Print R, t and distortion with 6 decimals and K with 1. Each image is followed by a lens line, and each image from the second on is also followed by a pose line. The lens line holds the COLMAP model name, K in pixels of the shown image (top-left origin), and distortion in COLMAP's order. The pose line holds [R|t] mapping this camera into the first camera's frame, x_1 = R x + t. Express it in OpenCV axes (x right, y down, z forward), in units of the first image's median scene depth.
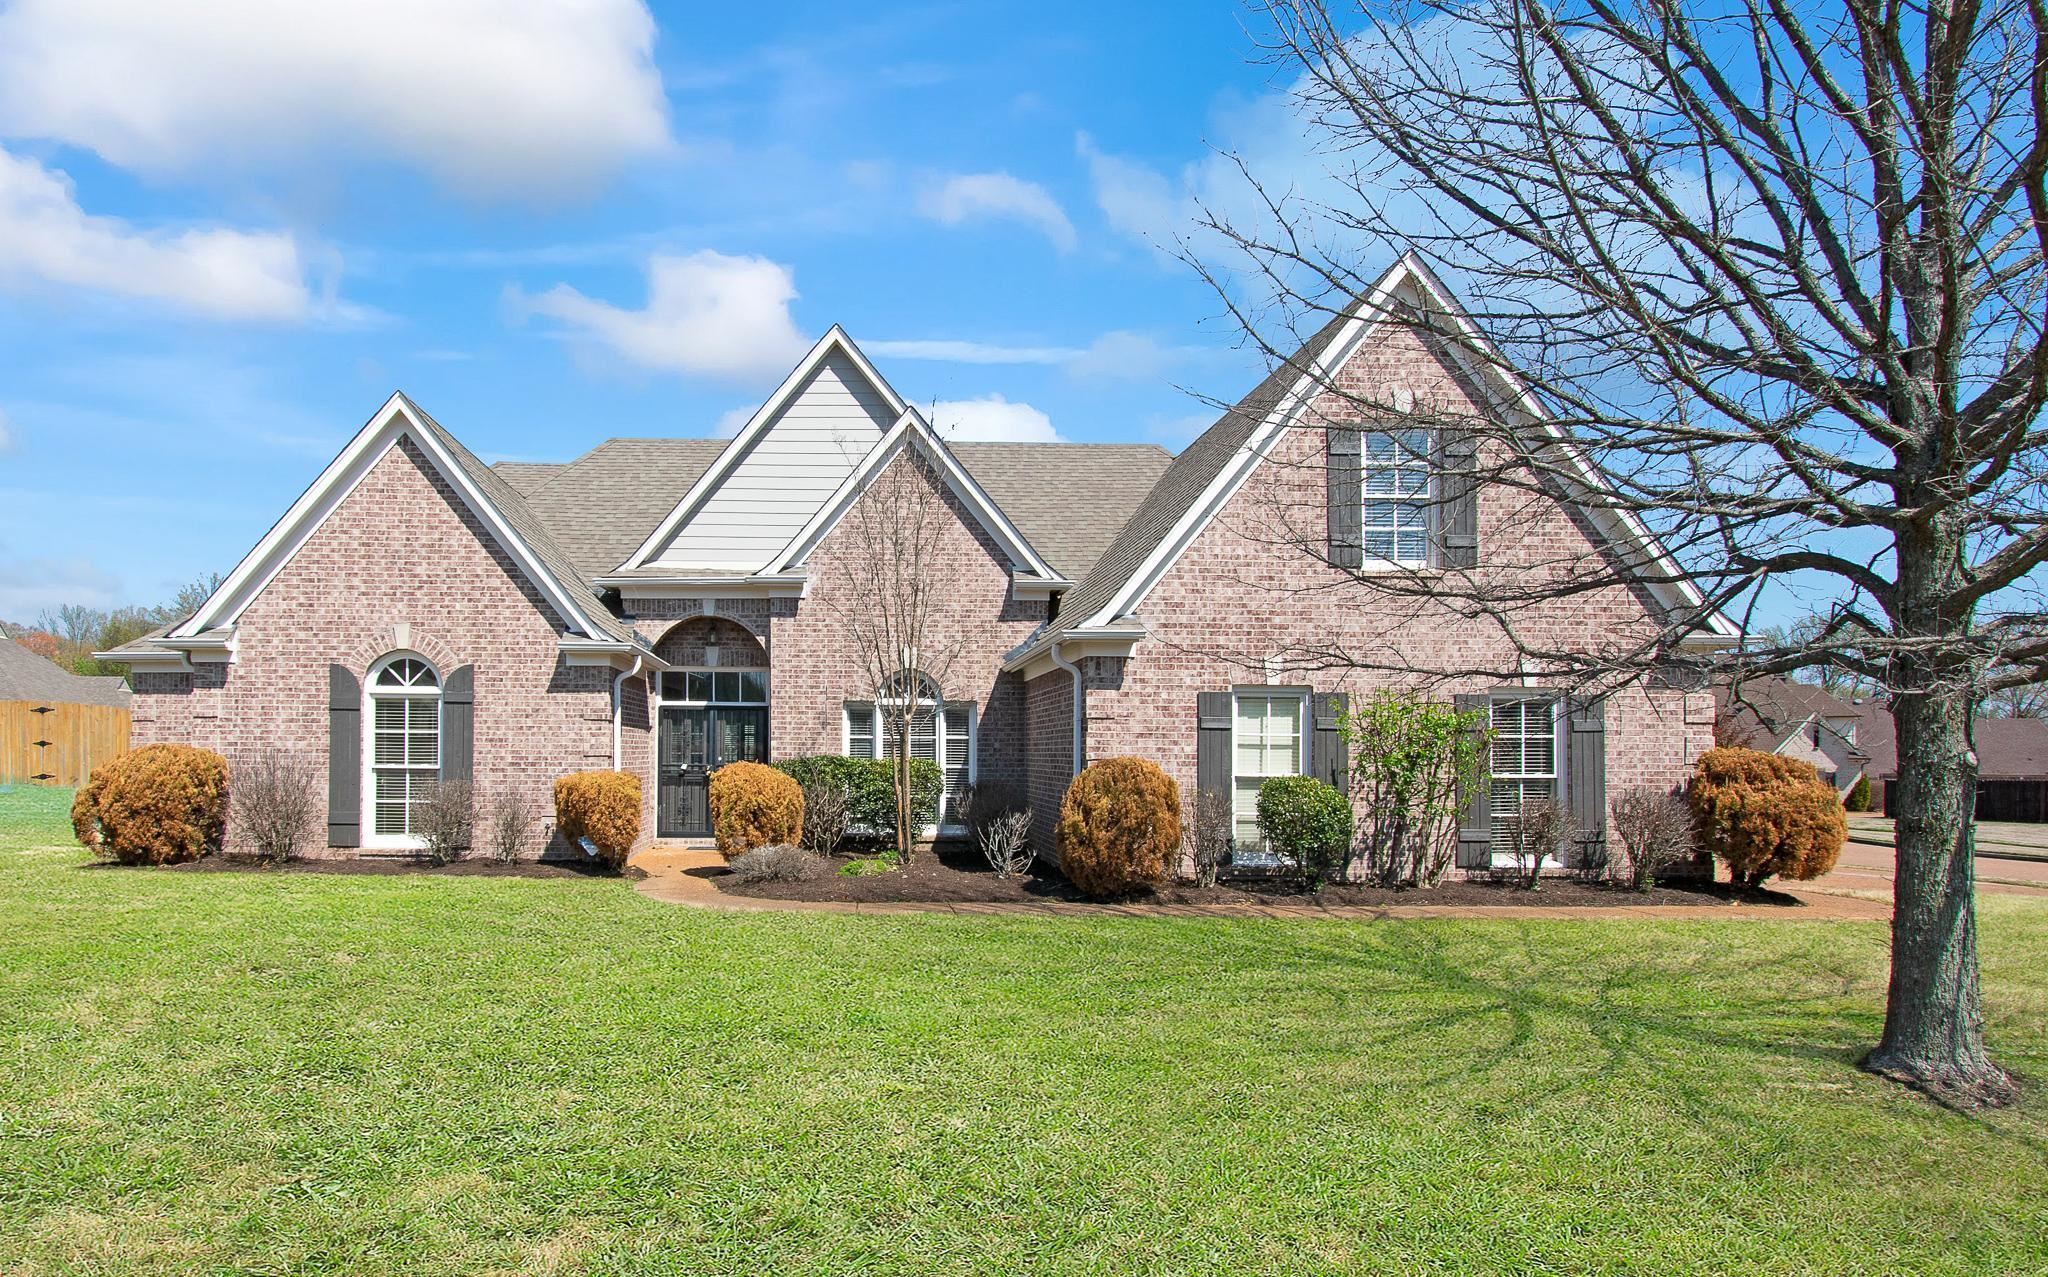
lens RADIAL K [[1256.0, 0, 899.9], [0, 1256.0, 718.2], [0, 0, 1]] dist [0.000331, -0.000194]
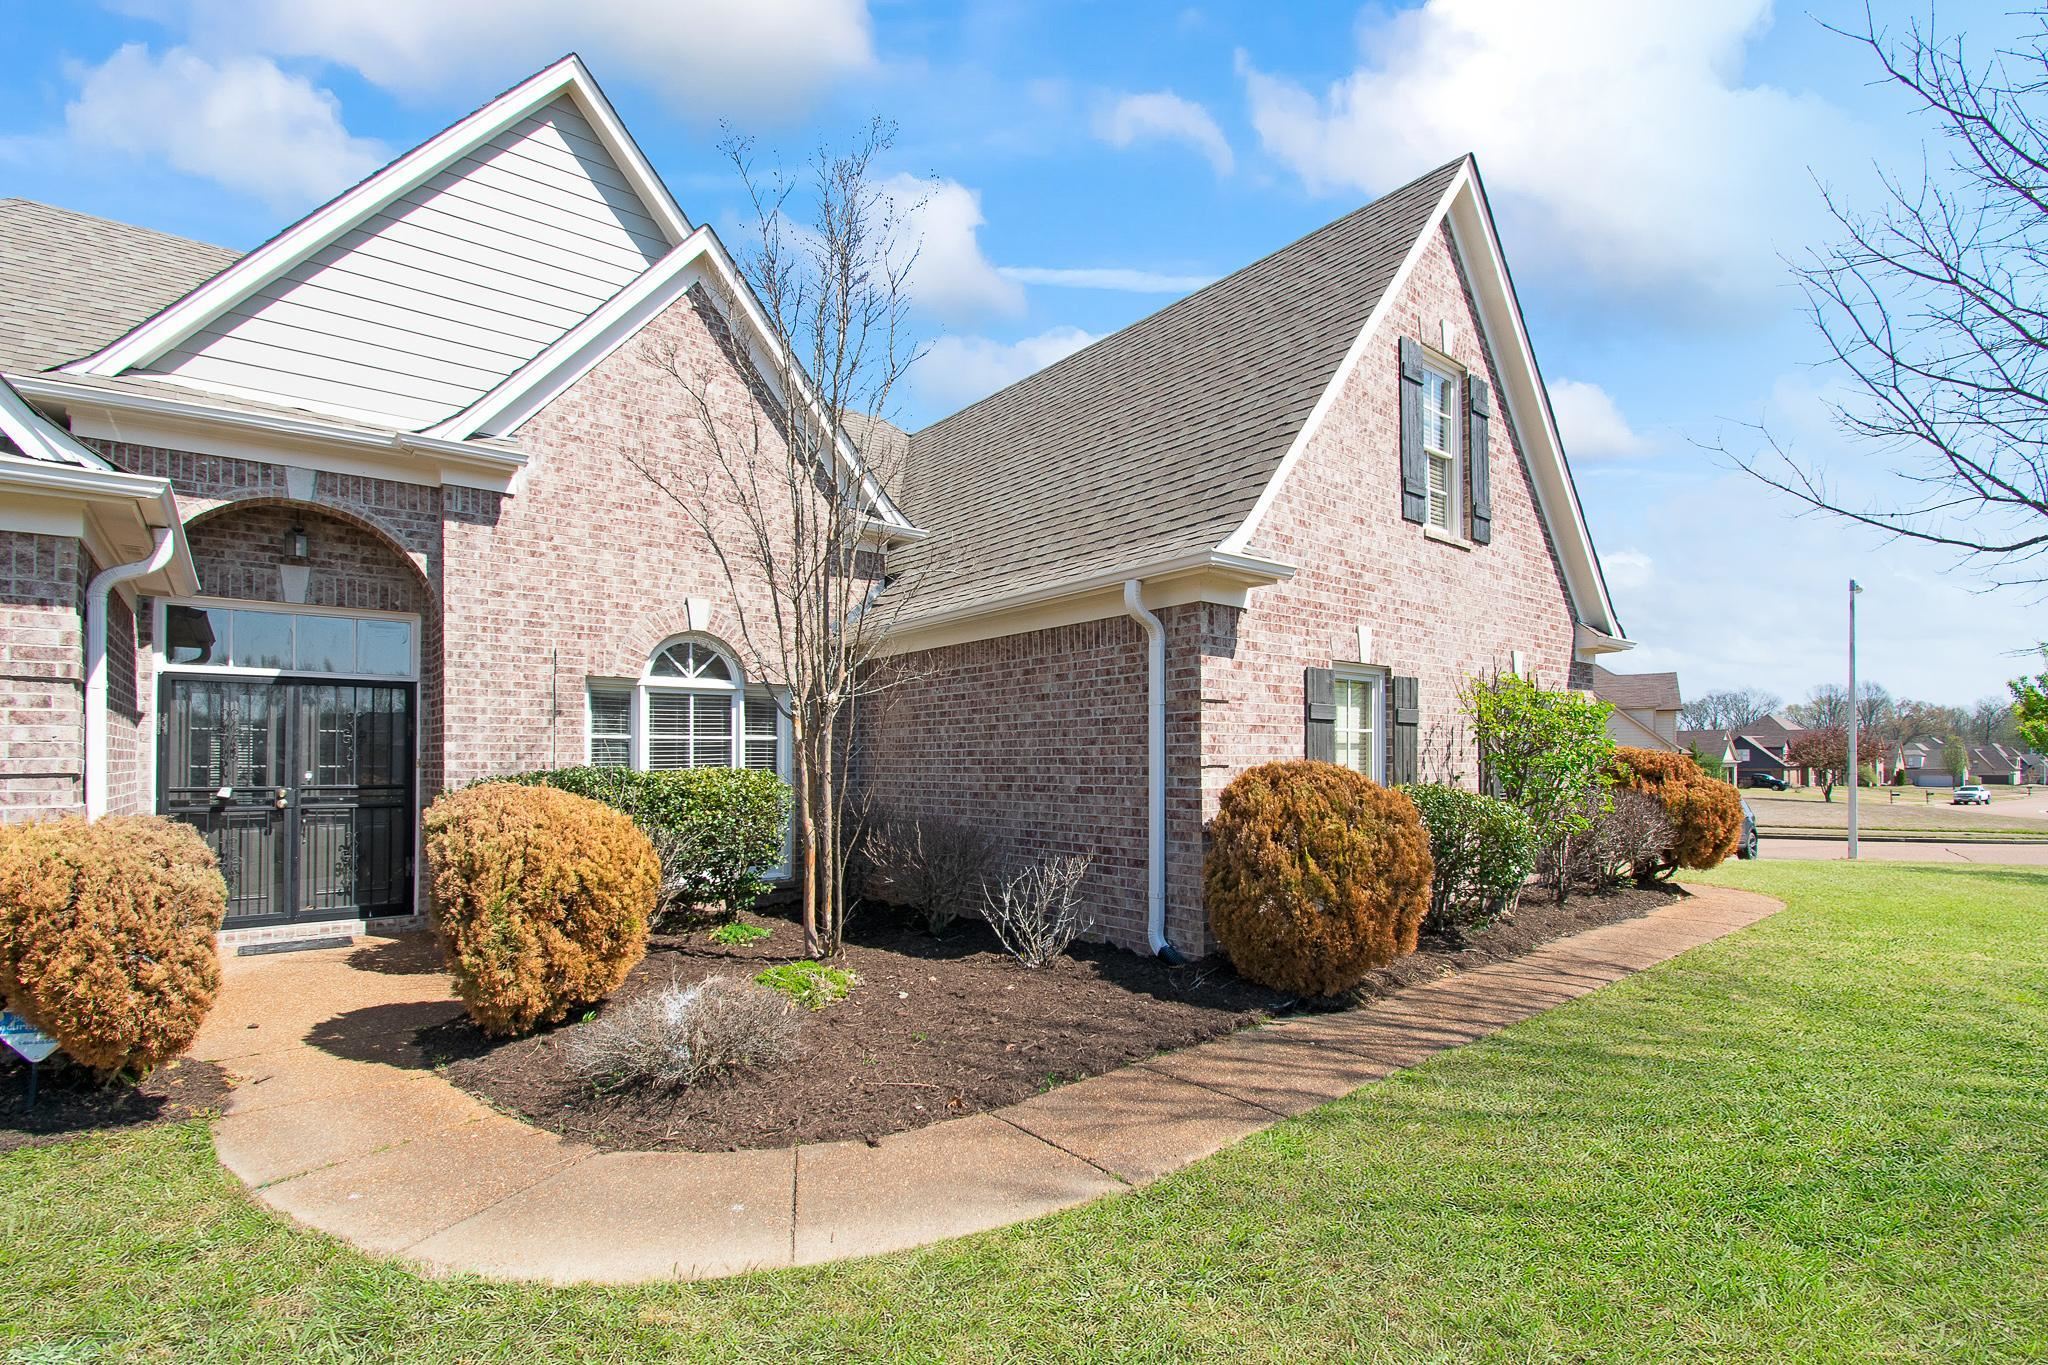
lens RADIAL K [[932.6, 0, 1055.0], [0, 932.6, 736.2], [0, 0, 1]] dist [0.017993, -0.024368]
pose [[0.785681, 0.005540, 0.618607, -0.171782], [-0.006289, 0.999980, -0.000967, 0.016686], [-0.618599, -0.003131, 0.785700, 0.597941]]
